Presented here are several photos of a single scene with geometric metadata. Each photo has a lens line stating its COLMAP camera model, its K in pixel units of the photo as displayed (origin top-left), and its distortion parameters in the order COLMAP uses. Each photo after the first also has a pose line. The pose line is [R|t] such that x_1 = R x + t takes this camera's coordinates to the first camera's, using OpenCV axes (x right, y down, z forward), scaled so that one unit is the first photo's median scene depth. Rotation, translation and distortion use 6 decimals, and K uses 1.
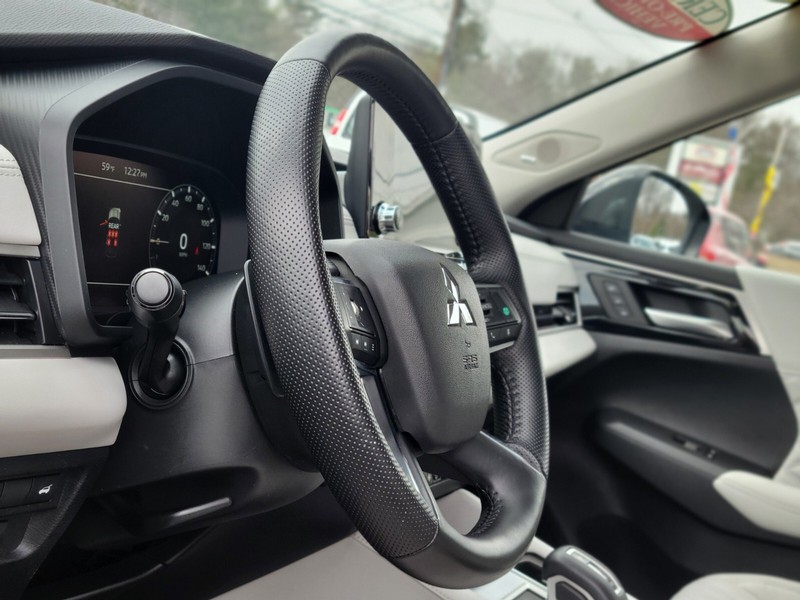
lens RADIAL K [[1219.9, 0, 400.0], [0, 1219.9, 300.0], [0, 0, 1]] dist [0.027703, -0.036659]
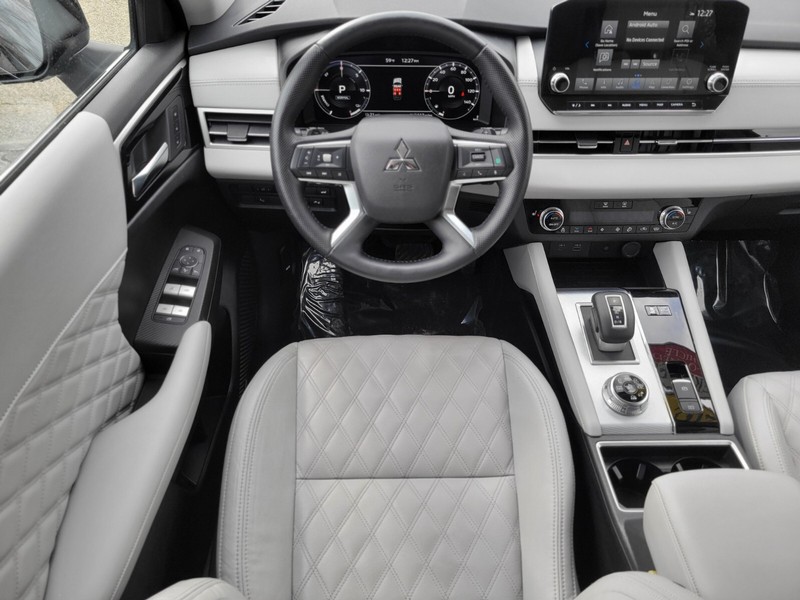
lens RADIAL K [[602.7, 0, 406.9], [0, 602.7, 301.6], [0, 0, 1]] dist [0.041720, -0.028155]
pose [[0.421030, 0.419427, -0.804248, 0.790457], [0.002915, 0.886036, 0.463607, -0.208216], [0.907042, -0.197537, 0.371826, 0.443896]]
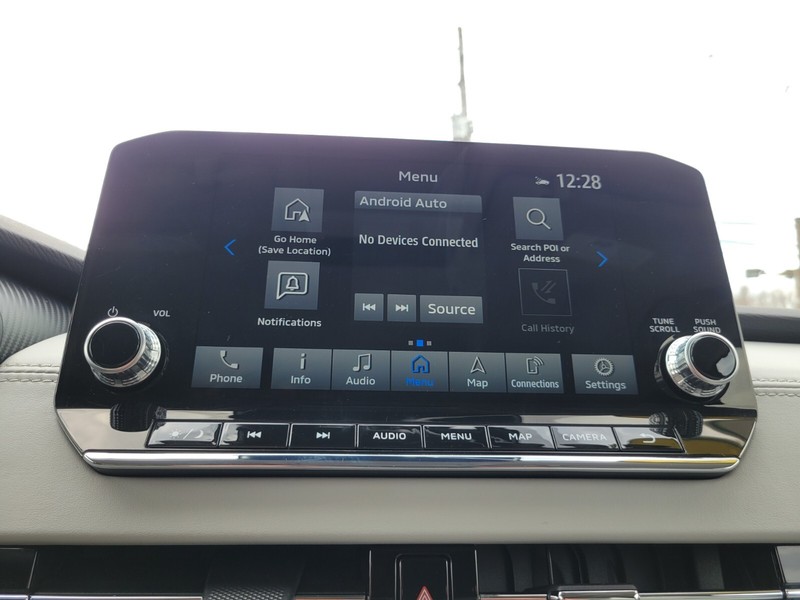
lens RADIAL K [[606.7, 0, 408.2], [0, 606.7, 295.8], [0, 0, 1]] dist [0.020923, -0.005088]
pose [[0.454488, -0.357104, -0.816038, 0.255541], [0.019200, 0.919836, -0.391834, 0.007756], [0.890546, 0.162416, 0.424910, 1.072823]]
